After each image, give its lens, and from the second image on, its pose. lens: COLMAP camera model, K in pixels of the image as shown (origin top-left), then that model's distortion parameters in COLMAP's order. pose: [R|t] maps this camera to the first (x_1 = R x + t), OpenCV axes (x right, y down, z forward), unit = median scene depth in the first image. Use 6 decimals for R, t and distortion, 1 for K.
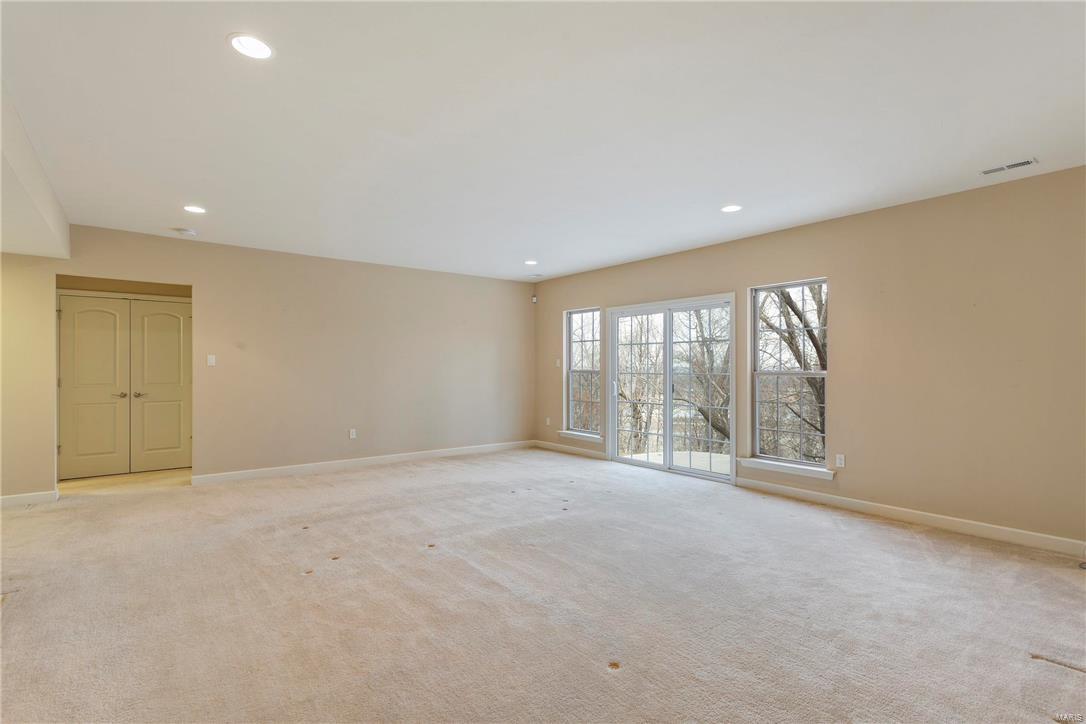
lens RADIAL K [[514.1, 0, 543.4], [0, 514.1, 367.2], [0, 0, 1]] dist [0.000364, 0.000239]
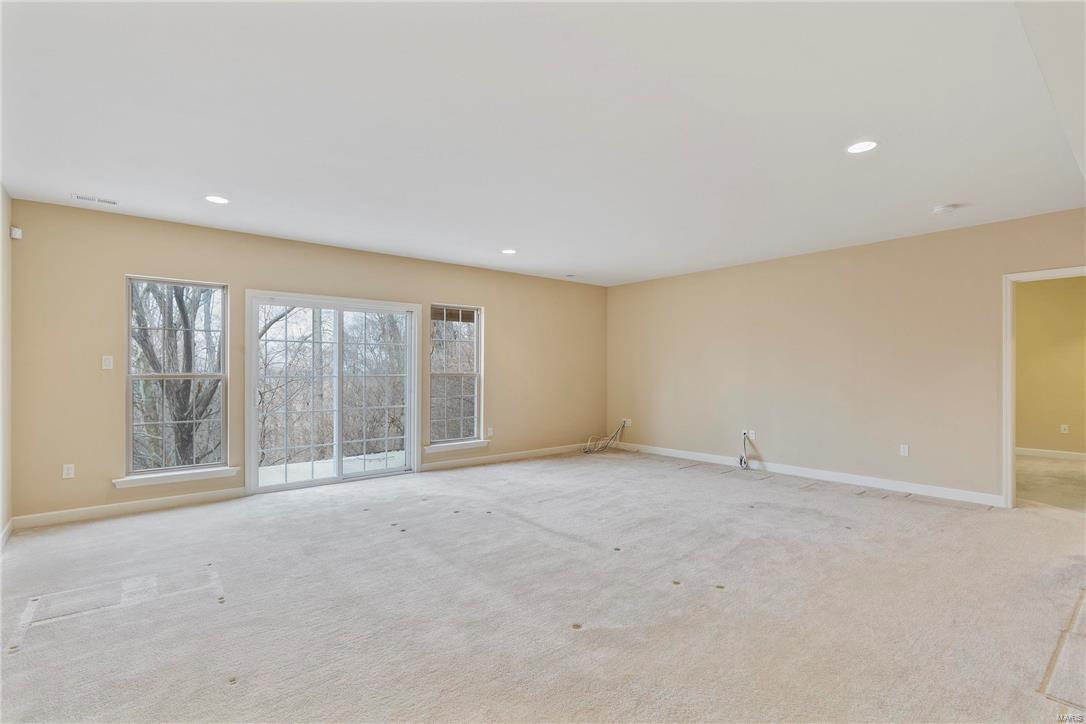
lens RADIAL K [[514.1, 0, 545.5], [0, 514.1, 365.6], [0, 0, 1]] dist [0.000364, 0.000239]
pose [[-0.036920, 0.010045, 0.999268, -0.812005], [-0.001274, 0.999948, -0.010099, 0.001598], [-0.999317, -0.001645, -0.036905, 0.775641]]
